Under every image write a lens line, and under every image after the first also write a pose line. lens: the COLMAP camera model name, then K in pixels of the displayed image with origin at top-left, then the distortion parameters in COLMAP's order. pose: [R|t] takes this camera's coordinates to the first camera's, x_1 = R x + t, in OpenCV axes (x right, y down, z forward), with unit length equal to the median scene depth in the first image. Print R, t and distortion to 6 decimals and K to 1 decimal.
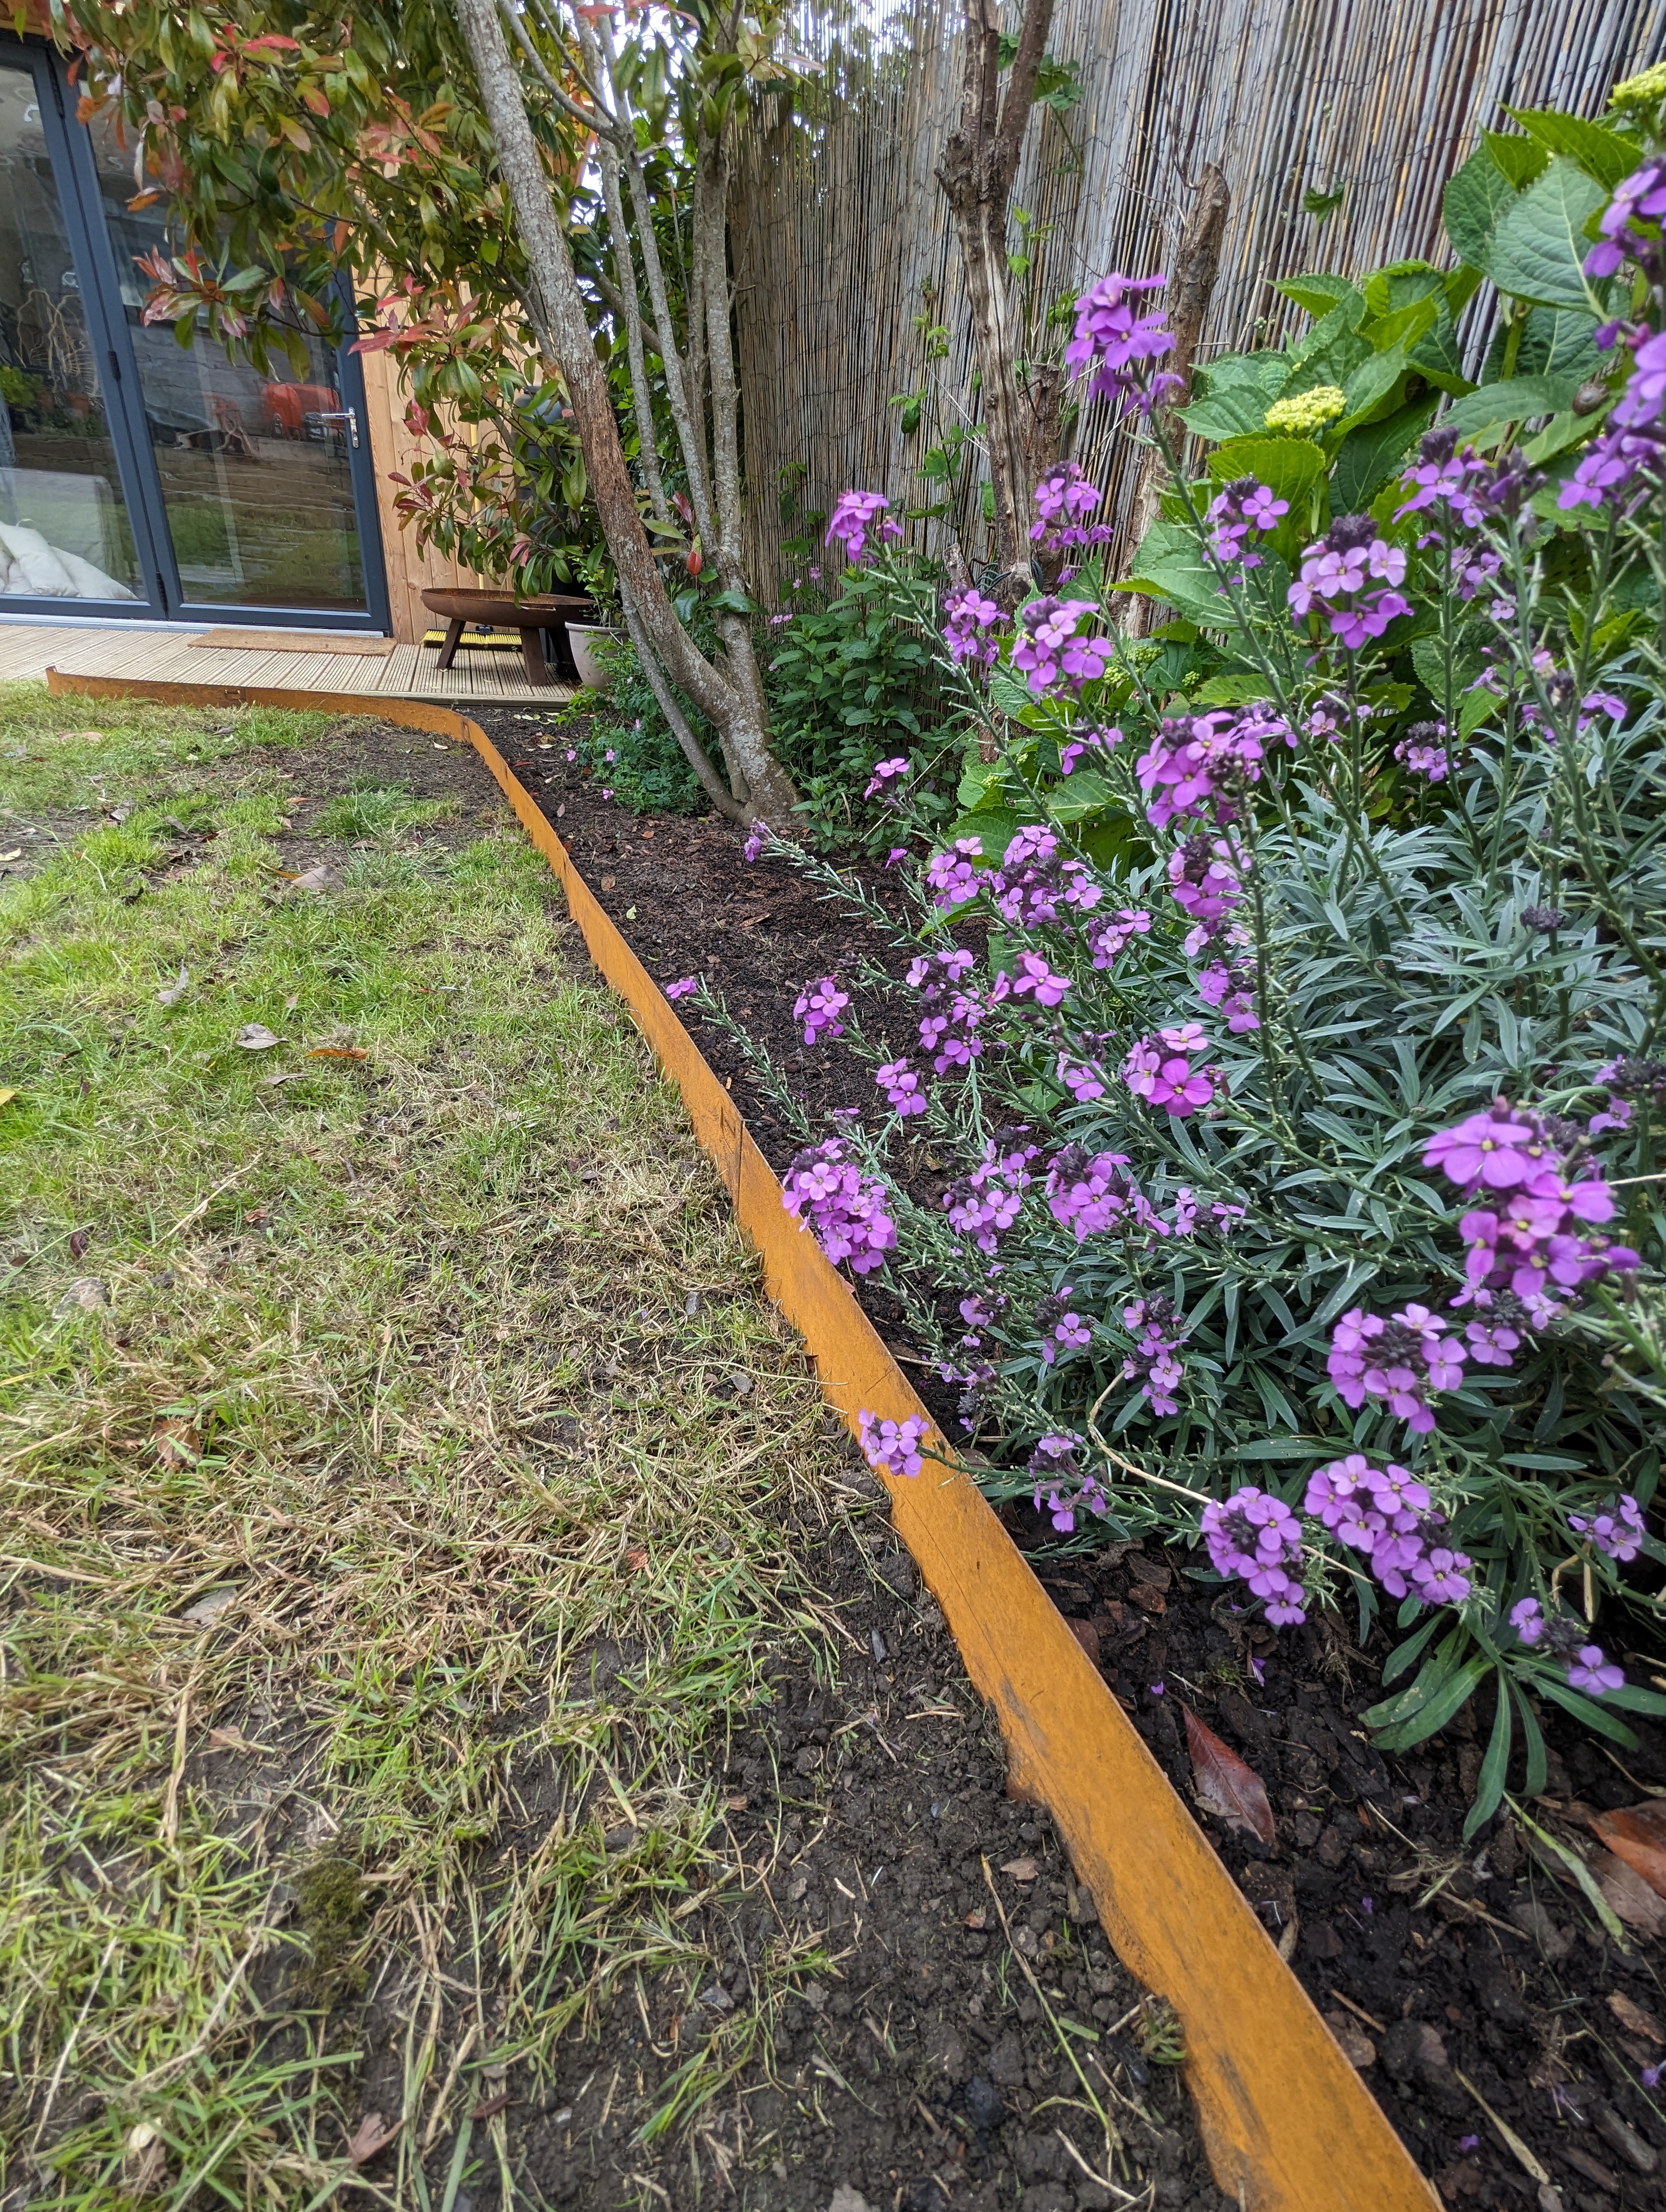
lens RADIAL K [[1051.8, 0, 829.4], [0, 1051.8, 1103.5], [0, 0, 1]] dist [-0.000812, 0.000074]
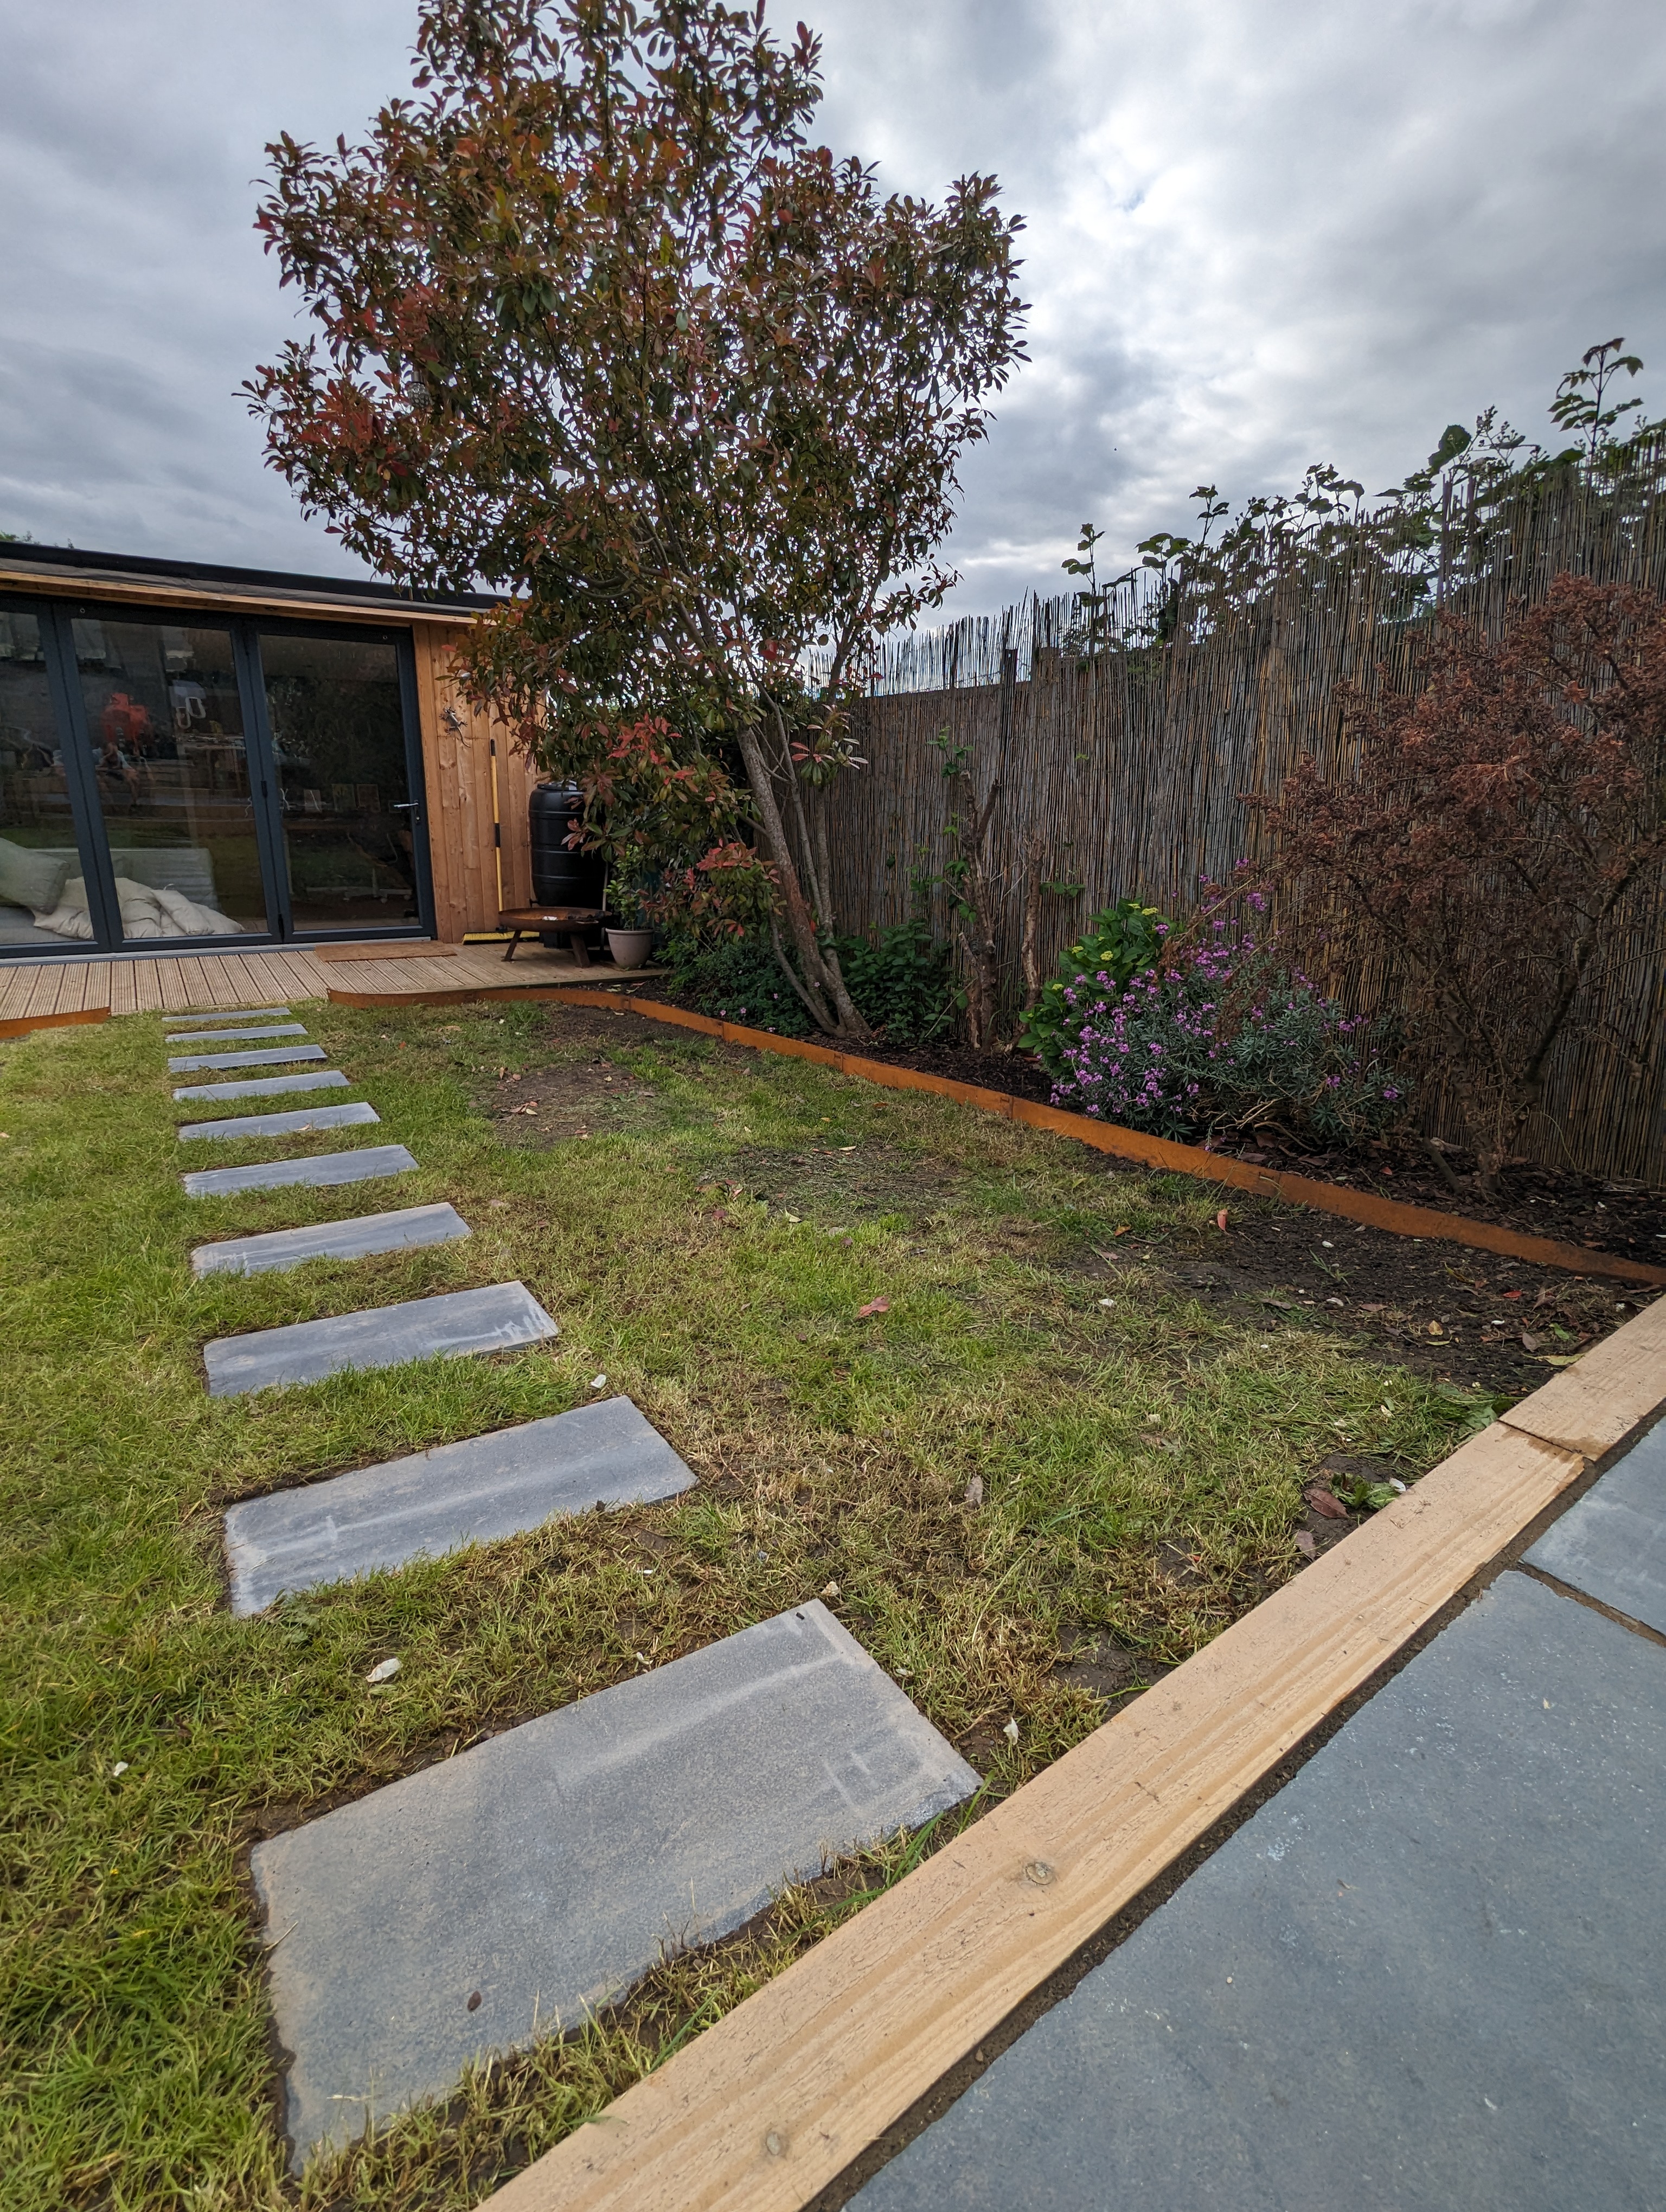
lens RADIAL K [[1051.8, 0, 822.3], [0, 1051.8, 1109.6], [0, 0, 1]] dist [-0.000812, 0.000074]
pose [[0.964825, -0.119772, 0.234023, -2.280654], [0.159271, 0.974529, -0.157880, 0.774854], [-0.209153, 0.189599, 0.959326, -3.700907]]
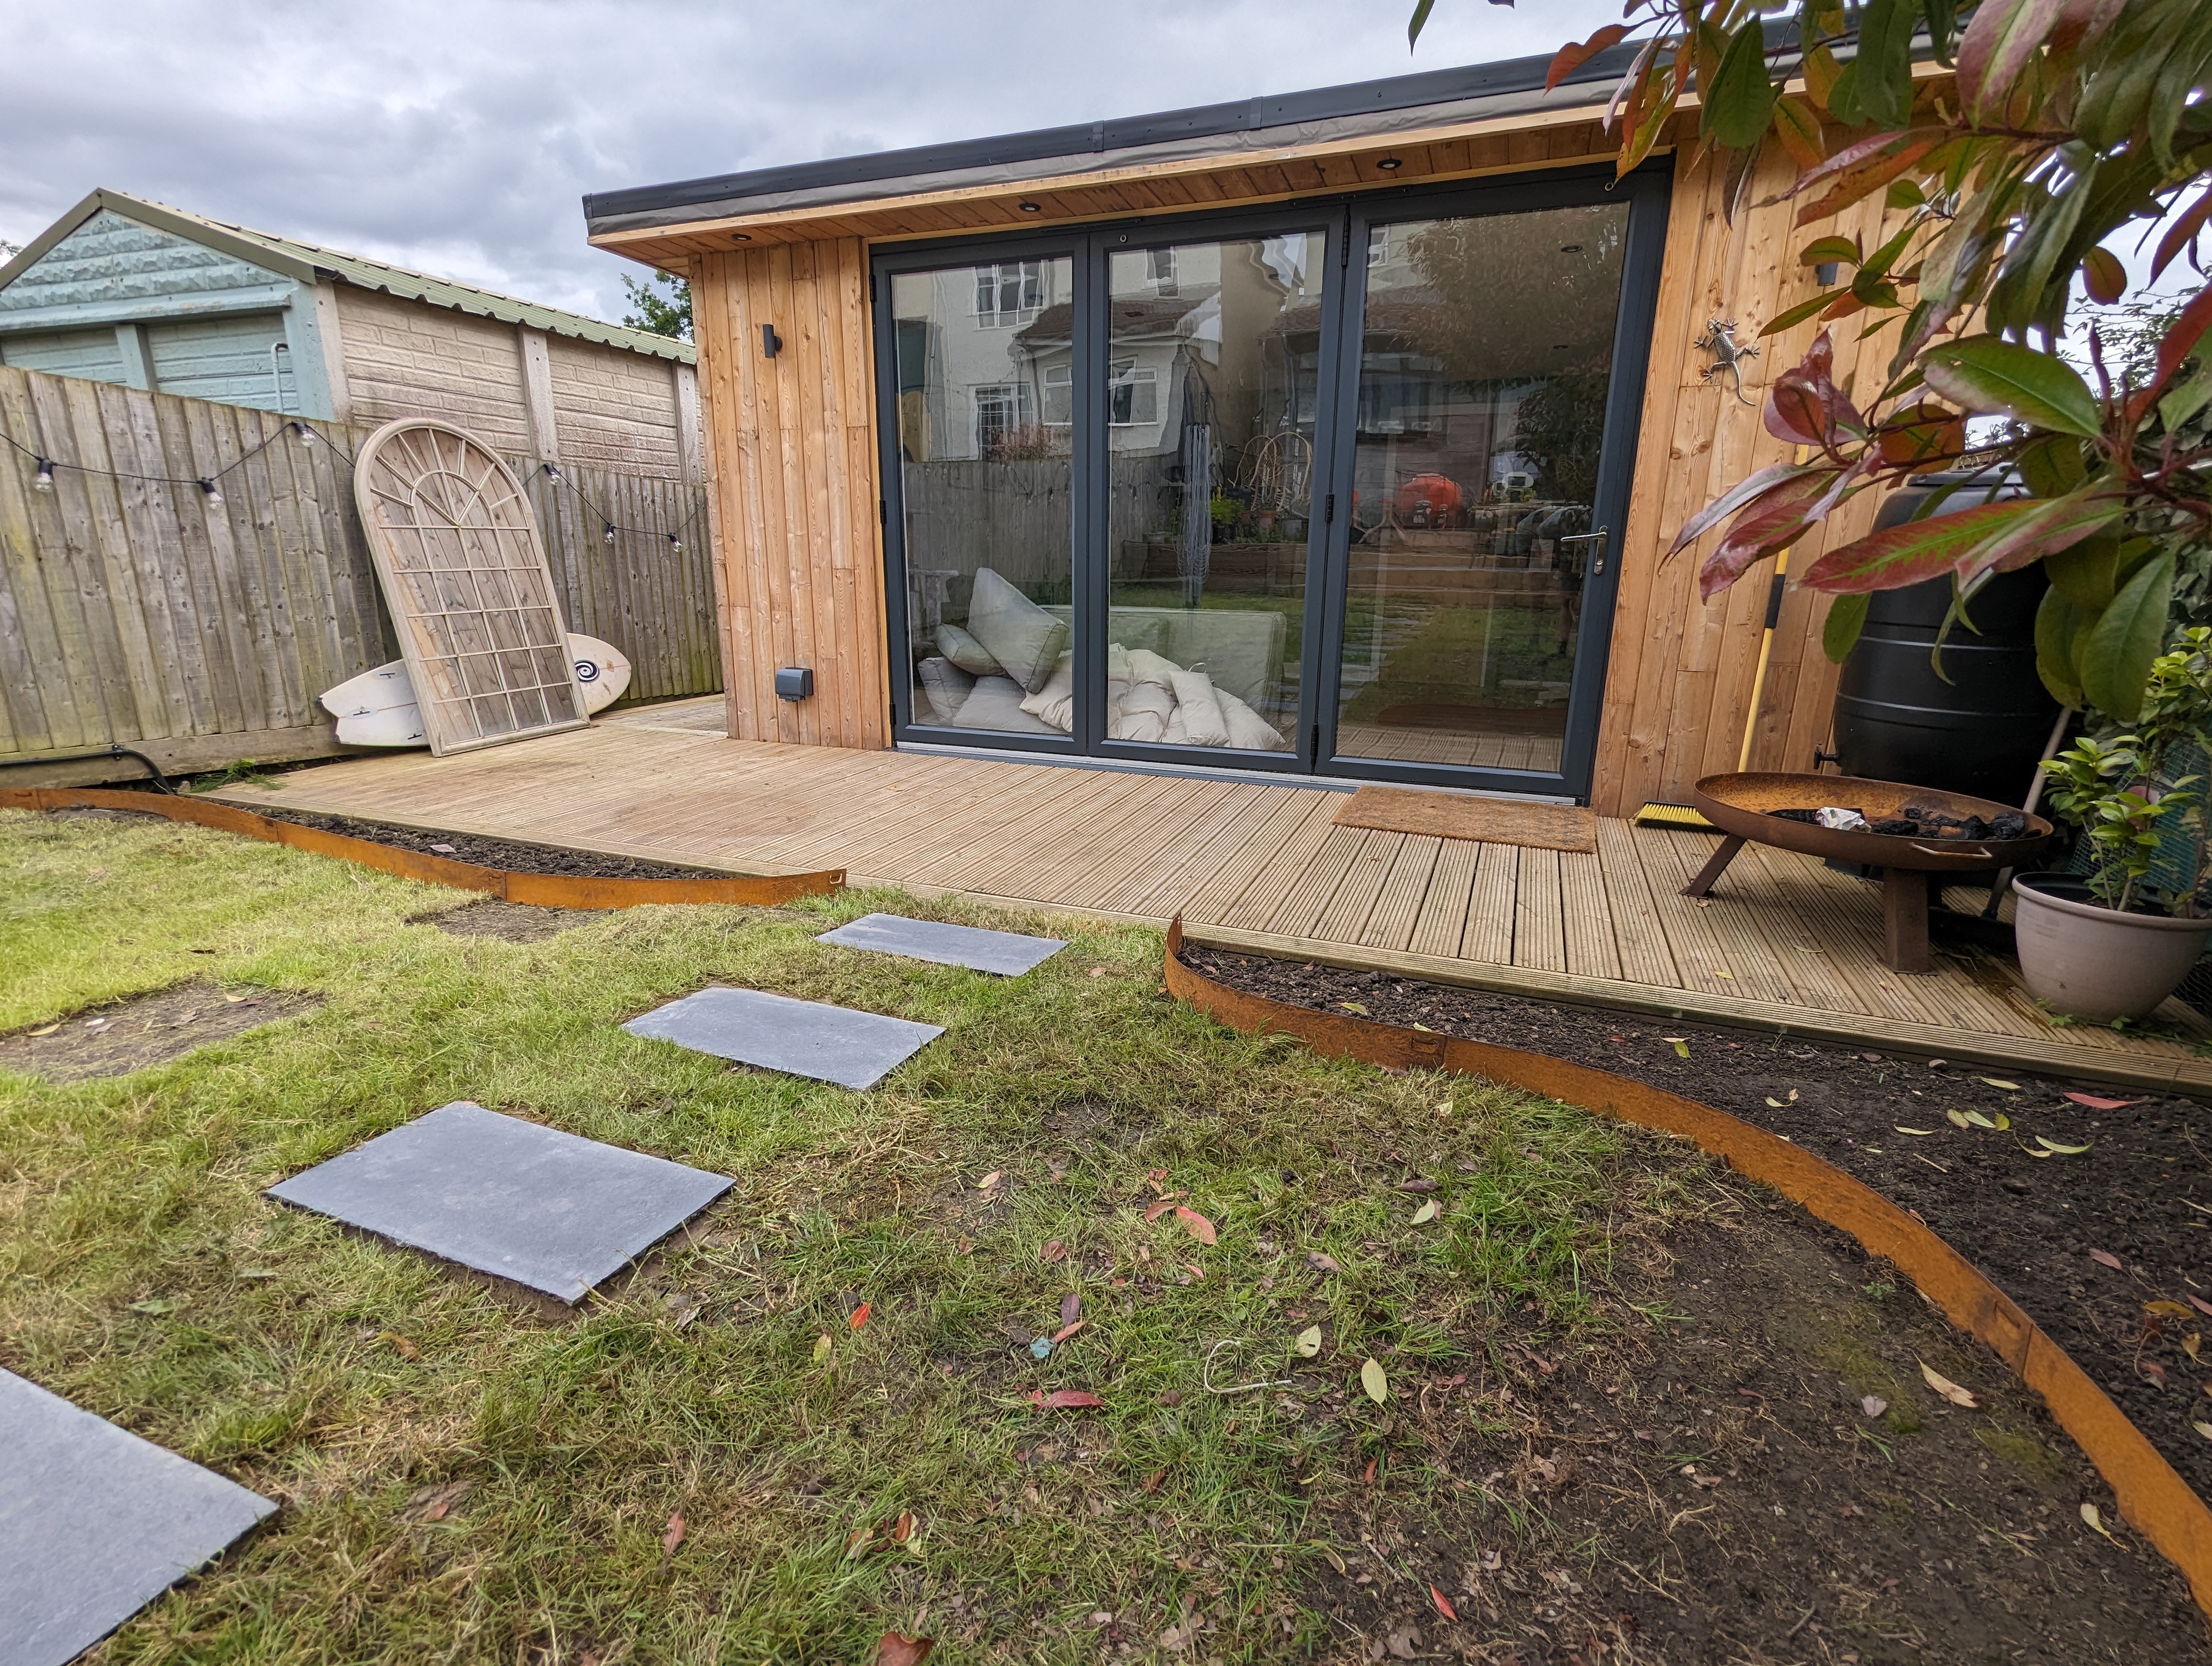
lens RADIAL K [[1051.8, 0, 1107.0], [0, 1051.8, 835.3], [0, 0, 1]] dist [-0.000812, 0.000074]
pose [[0.777098, 0.101560, -0.621132, -1.875040], [-0.255252, 0.952945, -0.163532, -1.879951], [0.575296, 0.285626, 0.766455, 2.264559]]
